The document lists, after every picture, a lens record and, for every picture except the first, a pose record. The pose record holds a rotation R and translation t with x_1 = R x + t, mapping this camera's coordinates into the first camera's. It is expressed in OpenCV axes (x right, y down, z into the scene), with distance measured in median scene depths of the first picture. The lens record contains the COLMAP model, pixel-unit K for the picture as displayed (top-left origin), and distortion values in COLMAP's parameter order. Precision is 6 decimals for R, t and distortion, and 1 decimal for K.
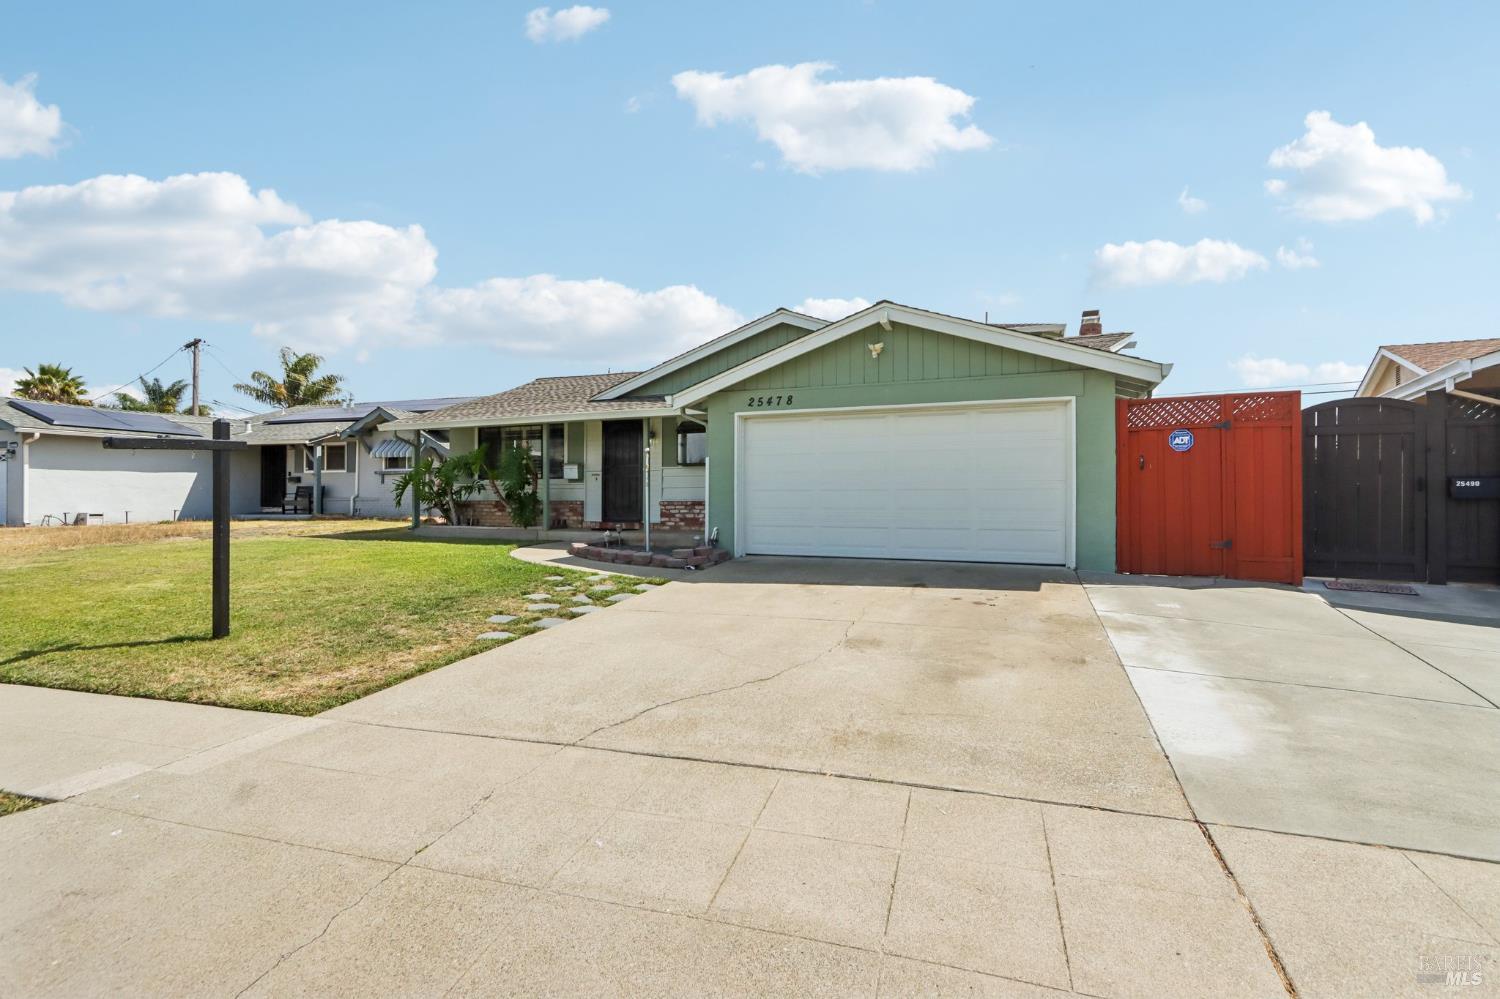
lens RADIAL K [[688.0, 0, 750.1], [0, 688.0, 497.6], [0, 0, 1]] dist [-0.013668, 0.000256]
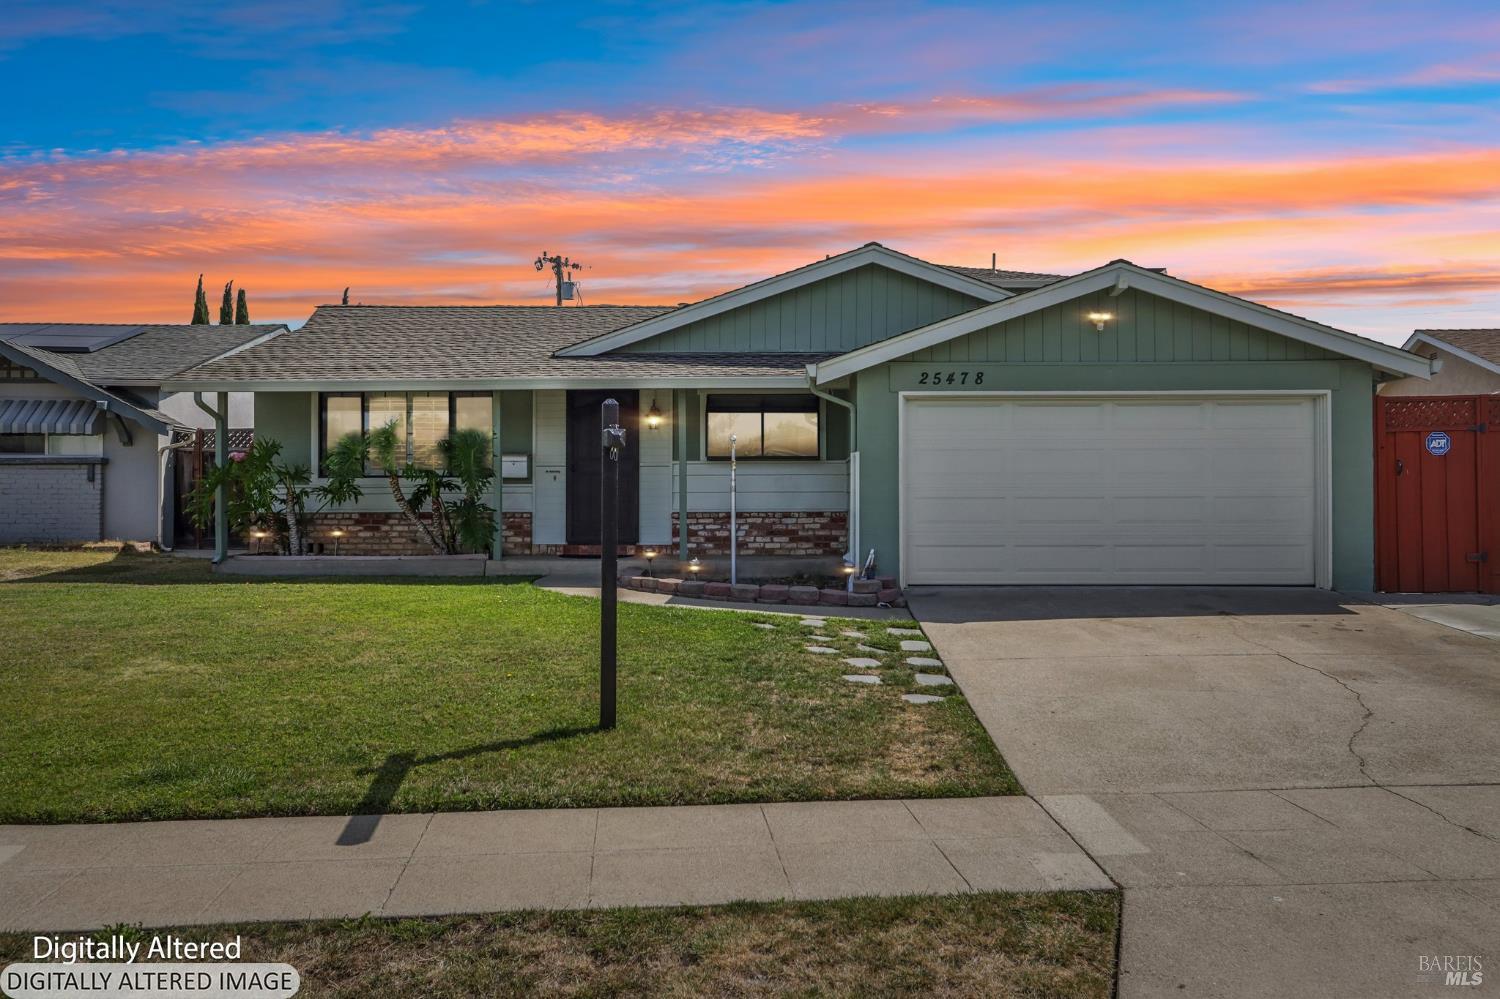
lens RADIAL K [[1098.2, 0, 749.7], [0, 1098.2, 500.2], [0, 0, 1]] dist [0.005915, 0.001348]
pose [[0.934773, -0.003551, 0.355227, -0.578206], [0.003068, 0.999993, 0.001924, -0.010758], [-0.355232, -0.000709, 0.934778, -0.032221]]
